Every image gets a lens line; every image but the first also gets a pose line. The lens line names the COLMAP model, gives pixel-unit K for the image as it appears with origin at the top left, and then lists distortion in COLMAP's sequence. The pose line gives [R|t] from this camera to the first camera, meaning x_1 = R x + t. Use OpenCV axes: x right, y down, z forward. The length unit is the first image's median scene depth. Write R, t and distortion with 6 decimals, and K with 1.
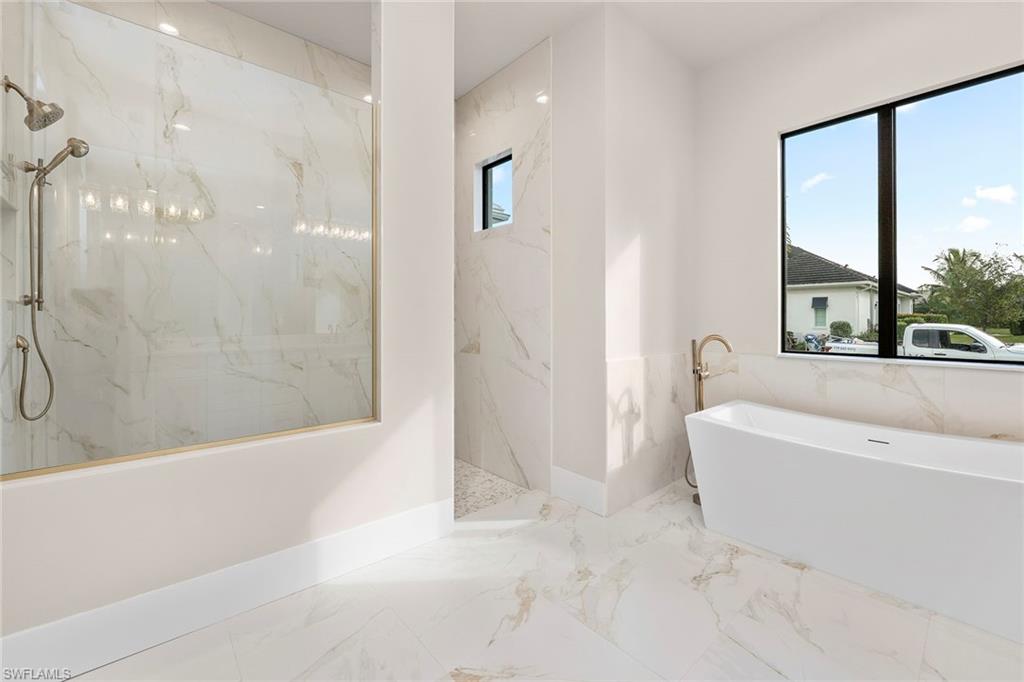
lens RADIAL K [[422.6, 0, 508.0], [0, 422.6, 318.2], [0, 0, 1]] dist [-0.006939, 0.000221]
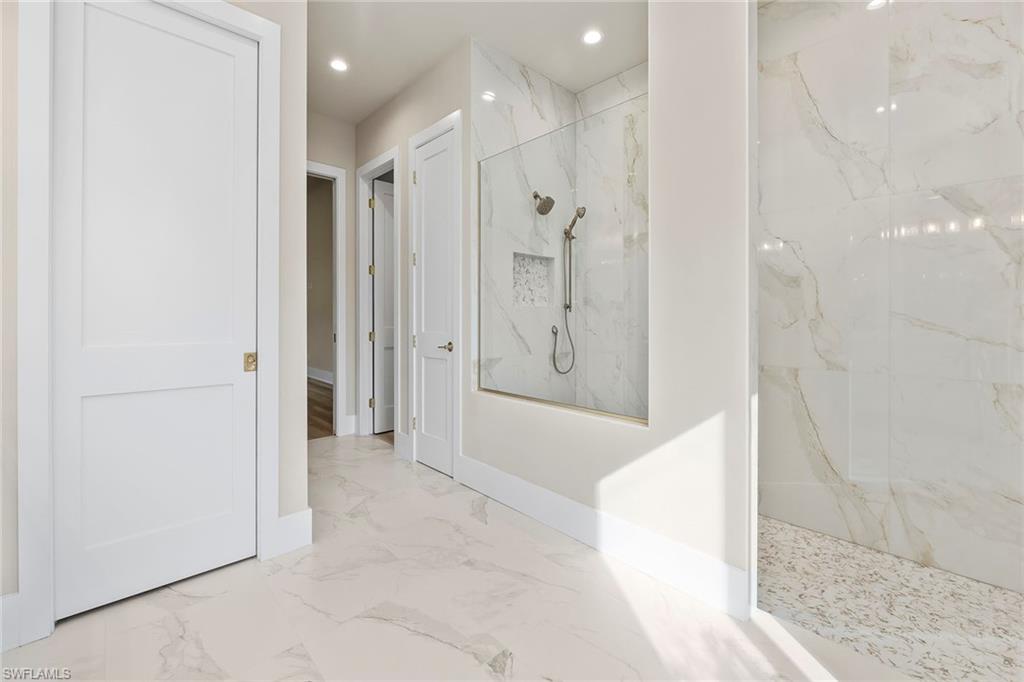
lens RADIAL K [[422.6, 0, 508.0], [0, 422.6, 318.2], [0, 0, 1]] dist [-0.006939, 0.000221]
pose [[0.033717, 0.004451, -0.999422, 0.640840], [-0.004380, 0.999981, 0.004306, 0.001736], [0.999422, 0.004233, 0.033736, 0.670783]]
